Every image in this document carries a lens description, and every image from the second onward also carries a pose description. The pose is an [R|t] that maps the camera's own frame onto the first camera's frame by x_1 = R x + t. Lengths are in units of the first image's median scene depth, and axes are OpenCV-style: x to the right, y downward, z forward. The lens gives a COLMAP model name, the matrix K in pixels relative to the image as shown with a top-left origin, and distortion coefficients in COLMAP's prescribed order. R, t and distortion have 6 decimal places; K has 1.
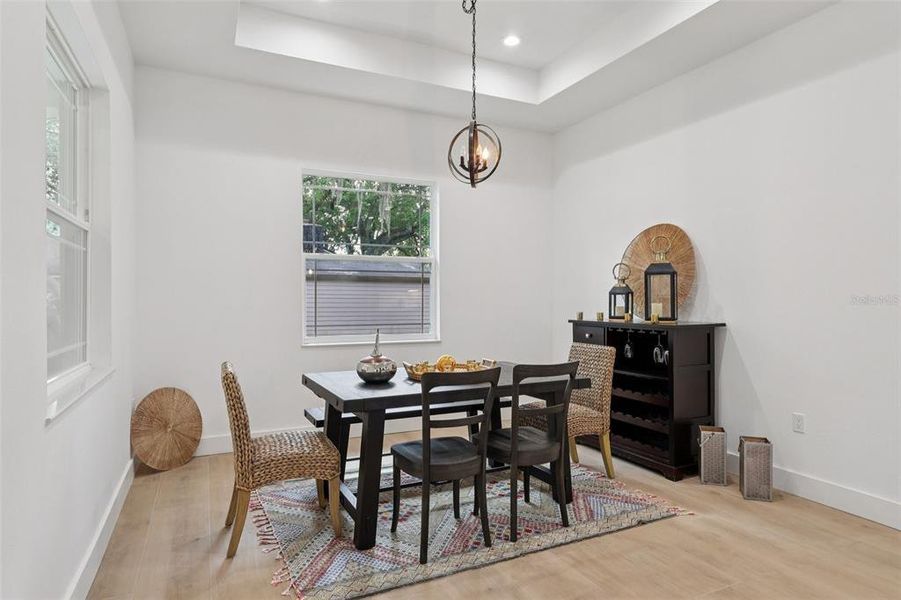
lens RADIAL K [[521.8, 0, 452.8], [0, 521.8, 299.8], [0, 0, 1]] dist [0.016475, -0.001270]
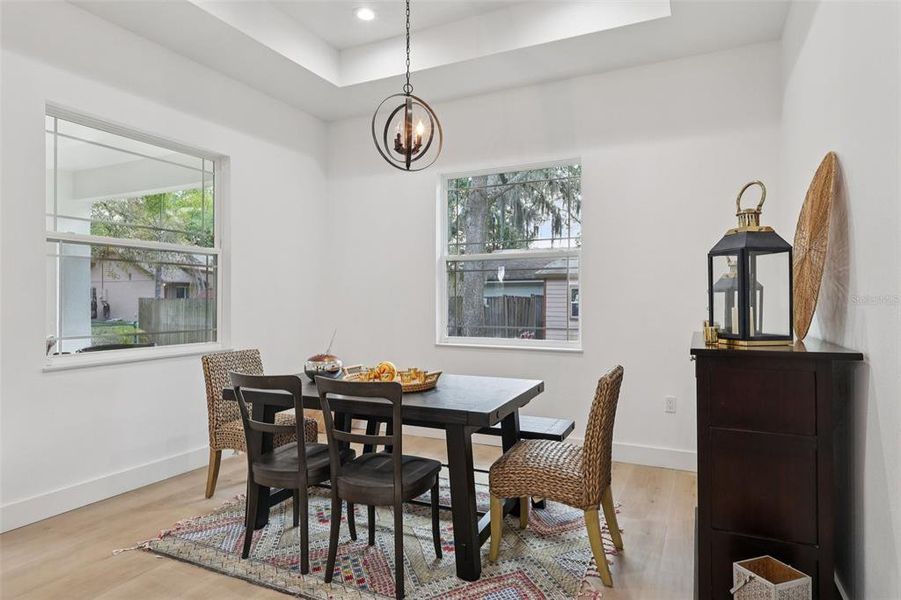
lens RADIAL K [[521.8, 0, 445.8], [0, 521.8, 299.1], [0, 0, 1]] dist [0.016475, -0.001270]
pose [[0.614825, -0.004884, -0.788648, 0.662140], [0.000873, 0.999984, -0.005513, 0.001447], [0.788663, 0.002701, 0.614820, 0.449228]]
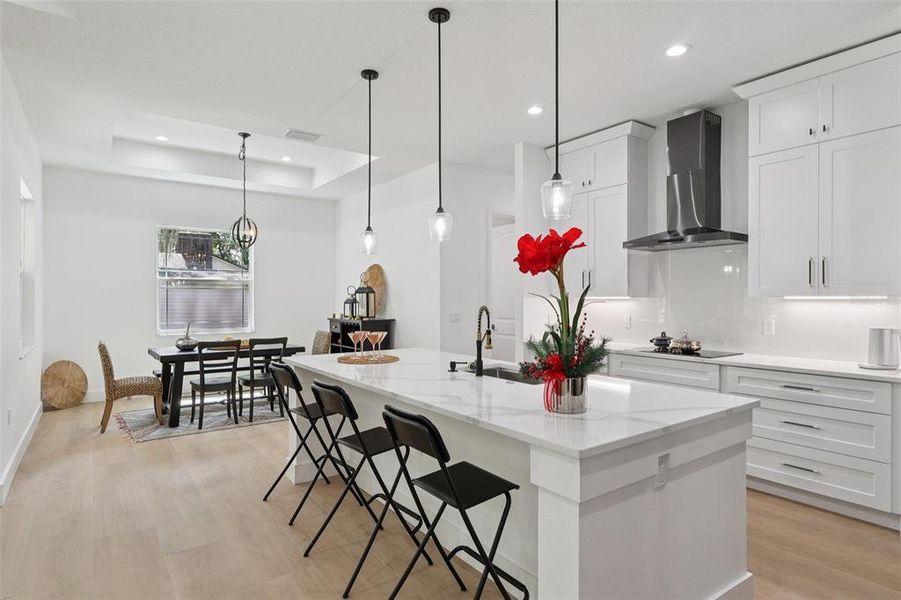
lens RADIAL K [[497.1, 0, 450.6], [0, 497.1, 297.5], [0, 0, 1]] dist [0.004272, -0.000020]
pose [[0.983569, 0.000401, 0.180531, 0.402403], [0.000685, 0.999982, -0.005950, -0.023352], [-0.180530, 0.005976, 0.983551, -0.832347]]
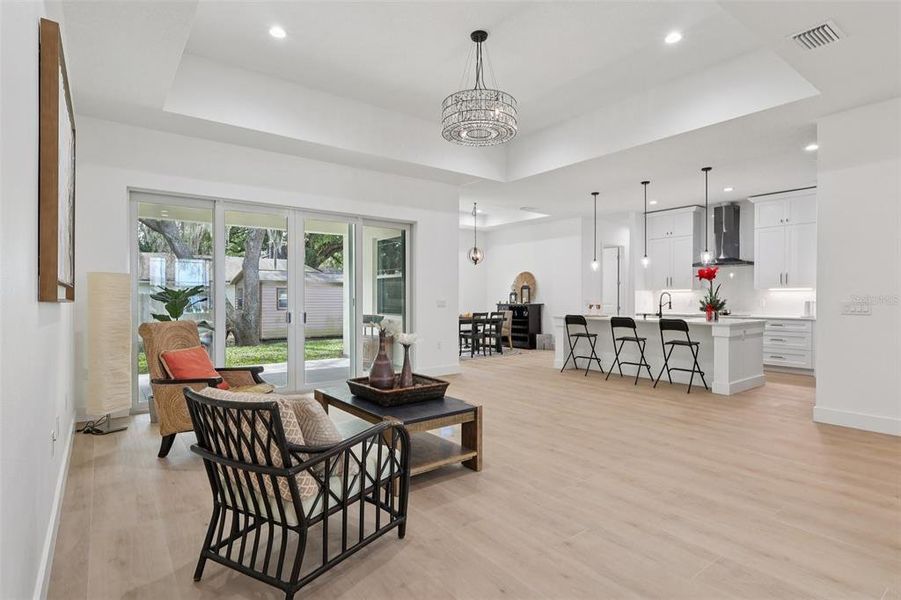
lens RADIAL K [[461.7, 0, 449.6], [0, 461.7, 301.3], [0, 0, 1]] dist [0.003915, -0.000410]
pose [[0.979273, -0.003972, 0.202505, -0.678656], [0.002888, 0.999980, 0.005647, 0.011398], [-0.202524, -0.004945, 0.979265, -1.800130]]
